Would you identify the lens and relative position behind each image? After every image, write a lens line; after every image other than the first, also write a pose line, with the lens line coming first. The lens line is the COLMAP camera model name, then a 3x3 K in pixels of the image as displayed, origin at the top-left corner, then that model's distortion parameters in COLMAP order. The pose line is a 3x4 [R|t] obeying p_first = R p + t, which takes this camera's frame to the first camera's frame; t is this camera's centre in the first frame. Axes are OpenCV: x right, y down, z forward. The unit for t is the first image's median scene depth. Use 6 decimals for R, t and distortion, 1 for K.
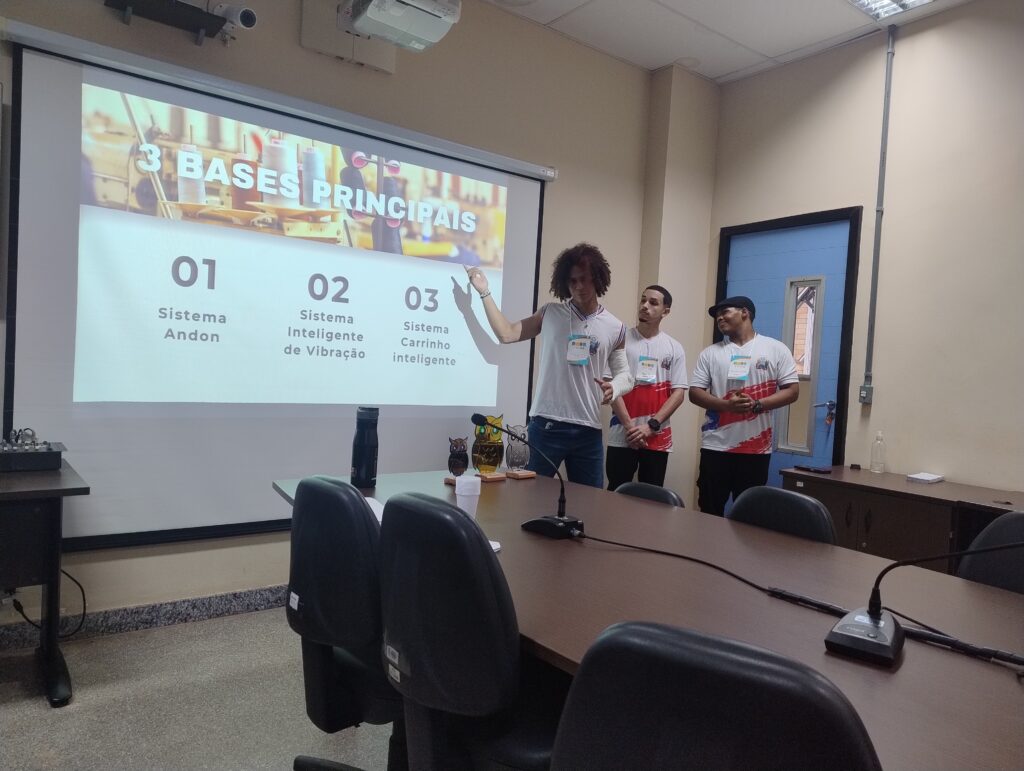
lens RADIAL K [[709.6, 0, 512.0], [0, 709.6, 385.5], [0, 0, 1]] dist [0.061616, -0.033187]
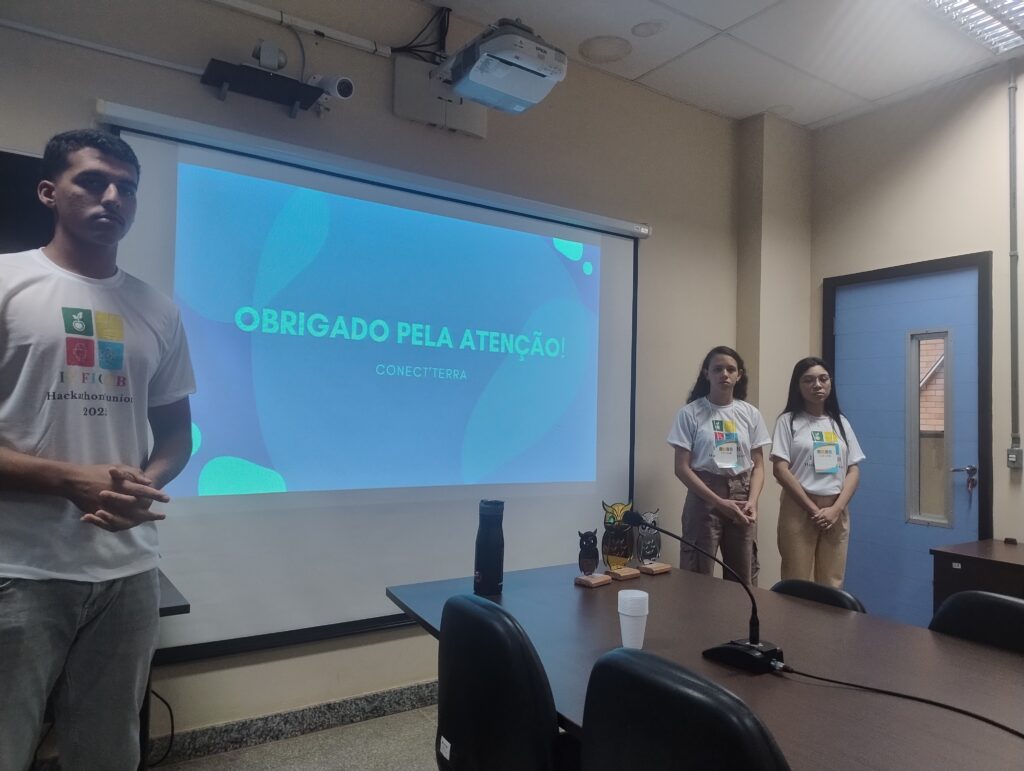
lens RADIAL K [[708.6, 0, 515.7], [0, 708.6, 383.4], [0, 0, 1]] dist [0.041369, -0.003766]
pose [[0.998493, -0.032104, -0.044519, -0.102325], [0.028763, 0.996861, -0.073757, -0.039718], [0.046747, 0.072365, 0.996282, 0.089948]]
